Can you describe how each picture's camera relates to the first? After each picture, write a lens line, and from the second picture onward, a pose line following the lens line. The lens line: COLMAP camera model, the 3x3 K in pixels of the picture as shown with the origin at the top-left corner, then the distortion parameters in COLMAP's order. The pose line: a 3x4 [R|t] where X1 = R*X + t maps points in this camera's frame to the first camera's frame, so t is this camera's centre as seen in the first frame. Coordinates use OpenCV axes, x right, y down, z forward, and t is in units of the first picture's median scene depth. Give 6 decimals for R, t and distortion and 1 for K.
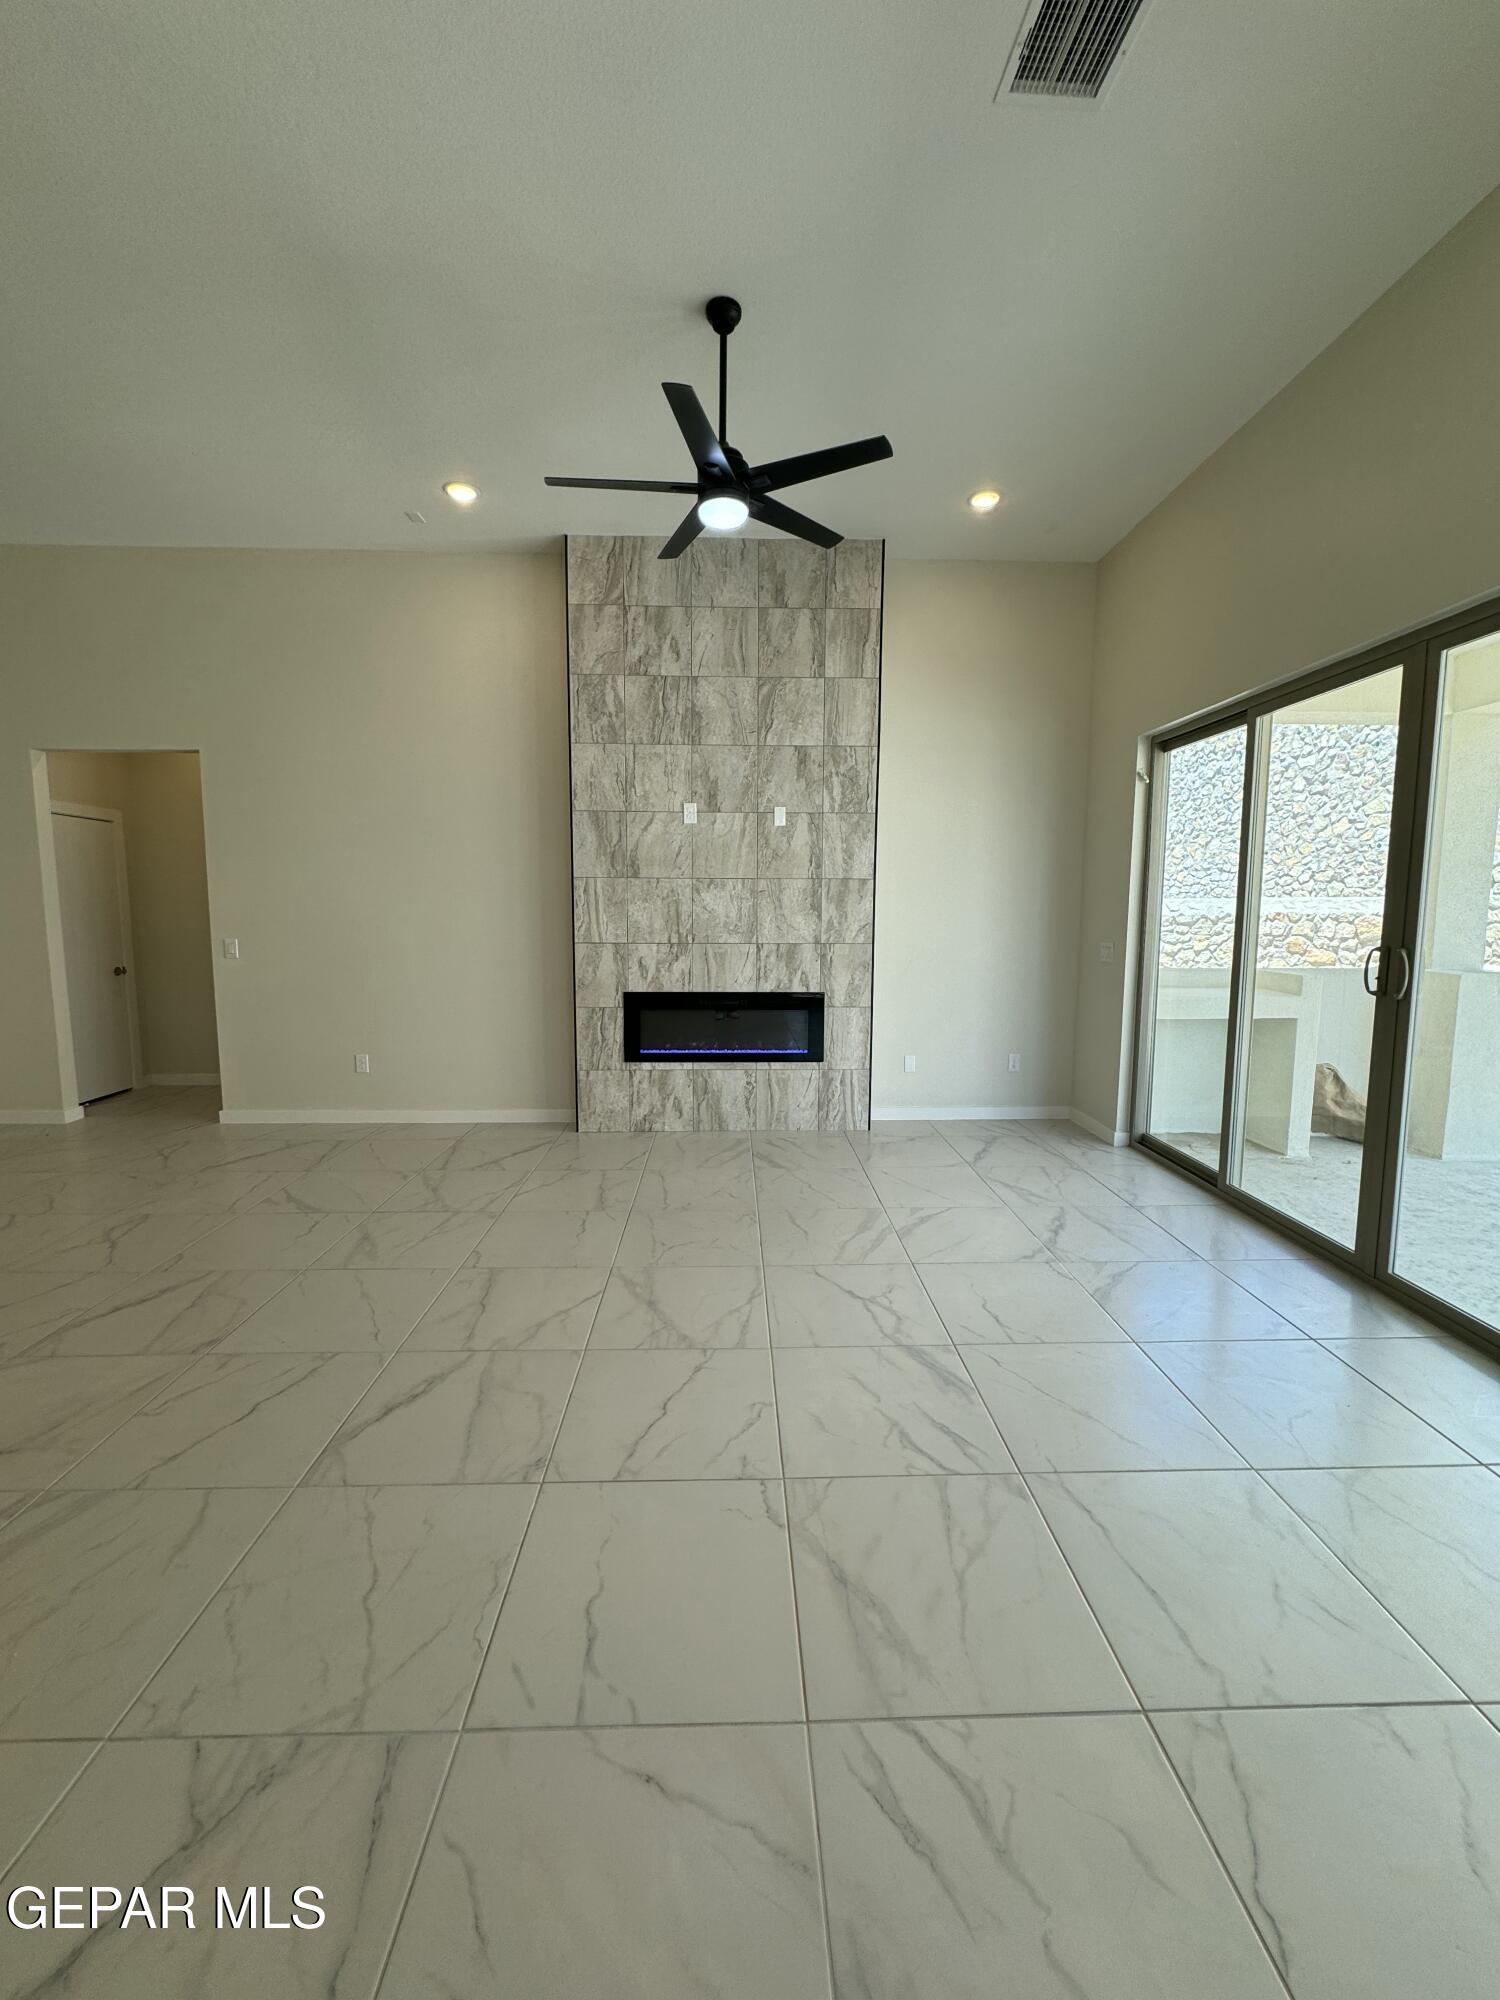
lens RADIAL K [[794.7, 0, 746.6], [0, 794.7, 996.7], [0, 0, 1]] dist [-0.000096, -0.000427]
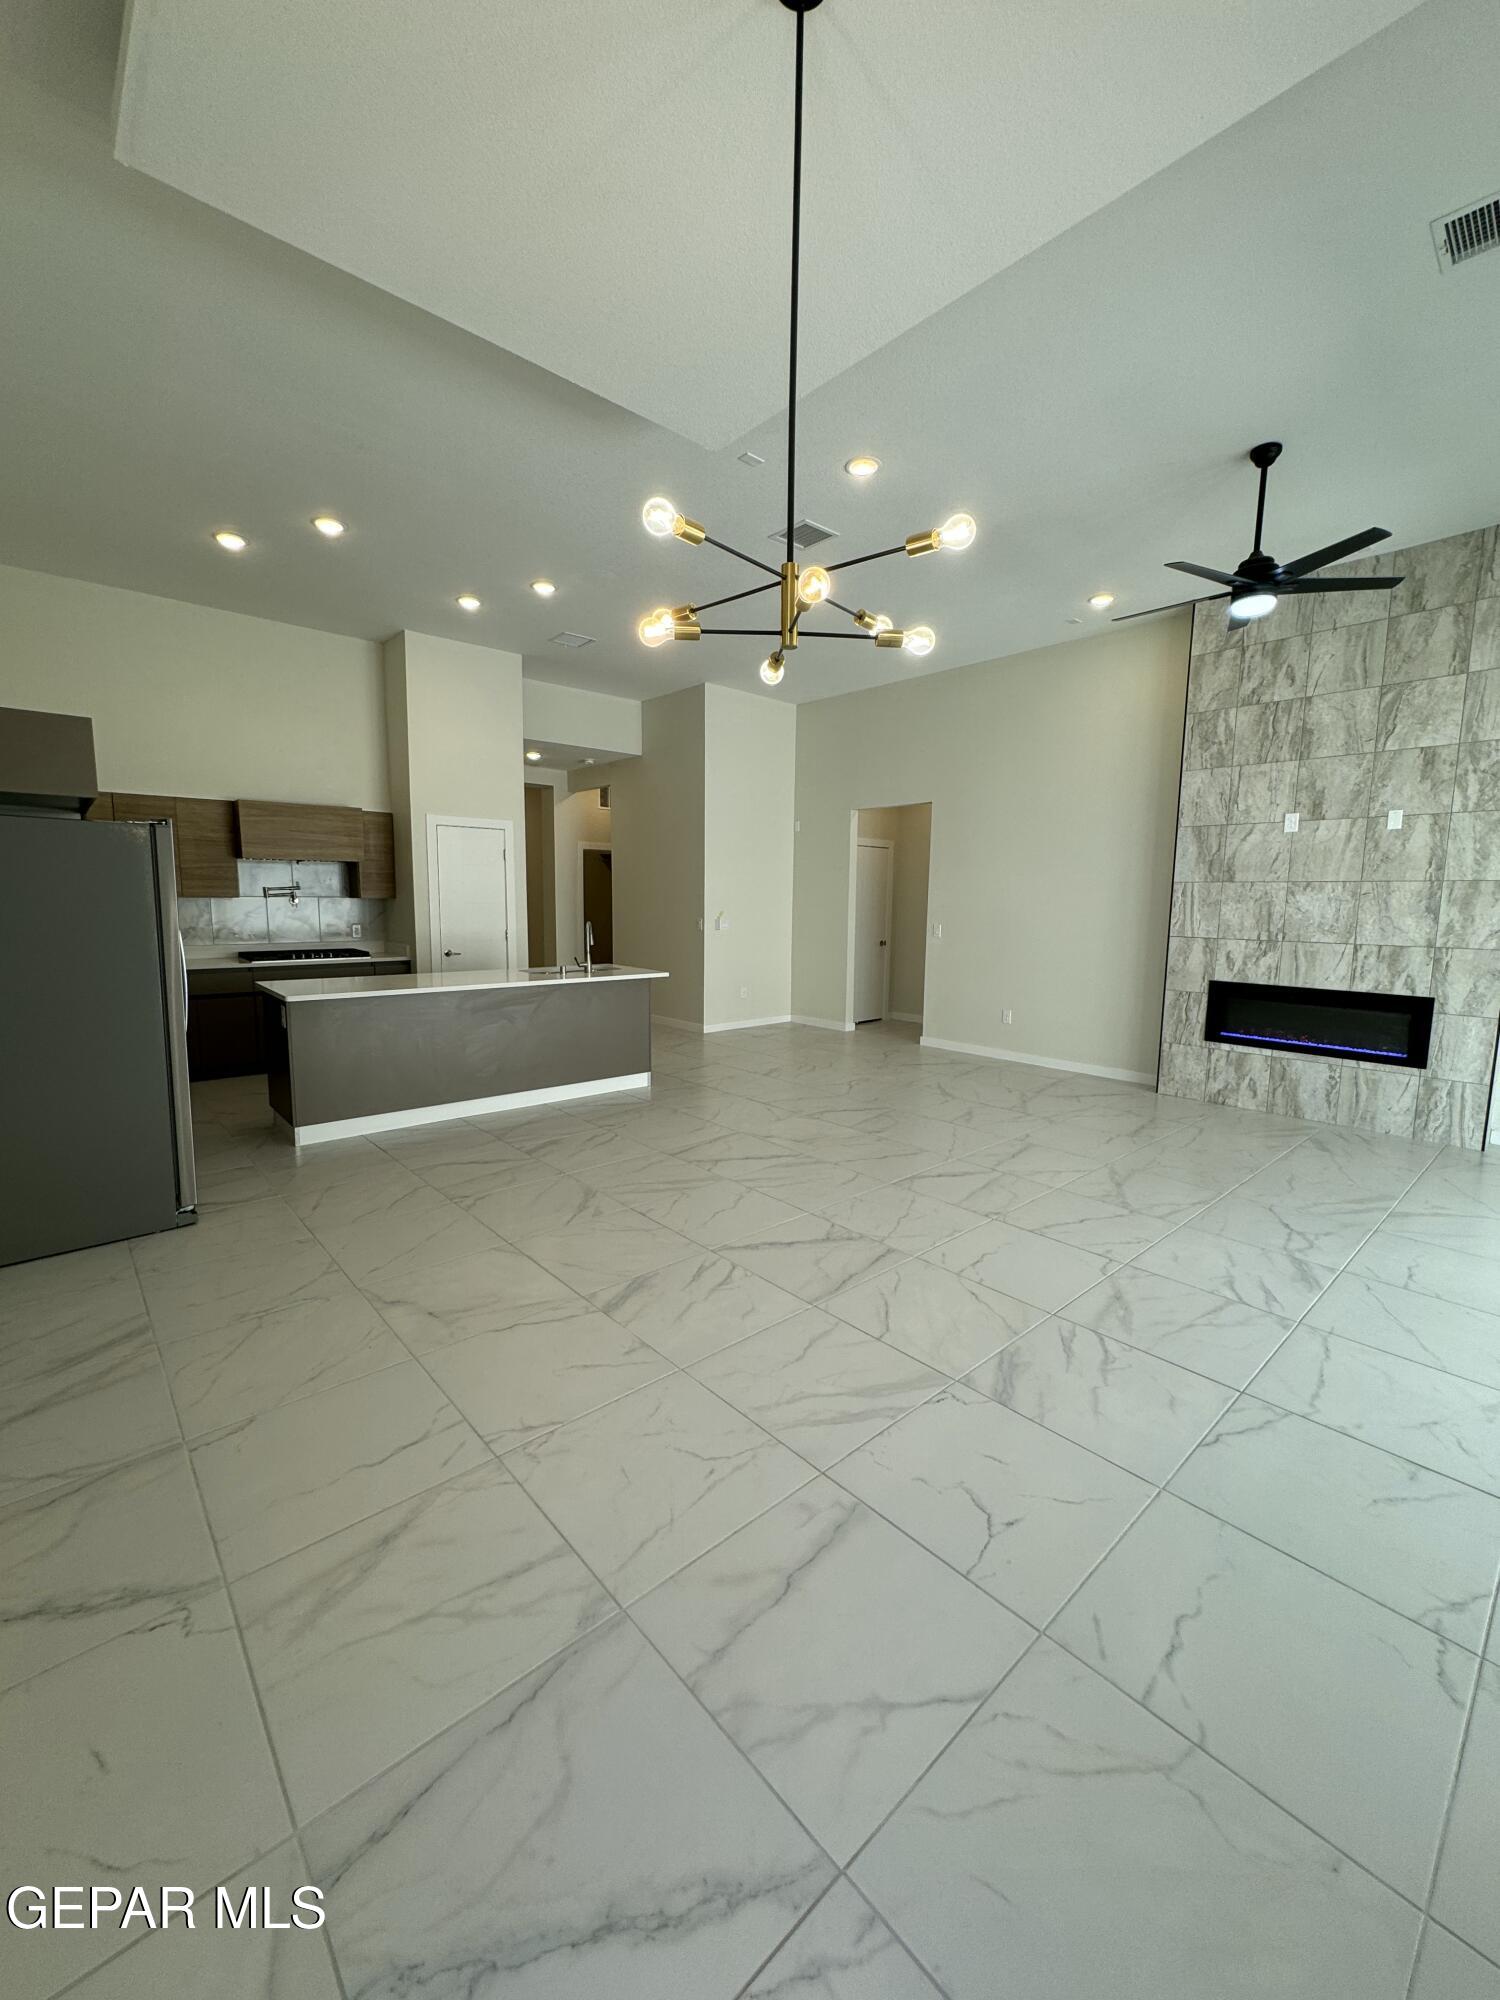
lens RADIAL K [[794.7, 0, 751.4], [0, 794.7, 995.9], [0, 0, 1]] dist [-0.000096, -0.000427]
pose [[0.648603, 0.097757, -0.754823, 0.295255], [-0.090669, 0.994580, 0.050898, 0.018702], [0.755707, 0.035426, 0.653950, -0.270864]]
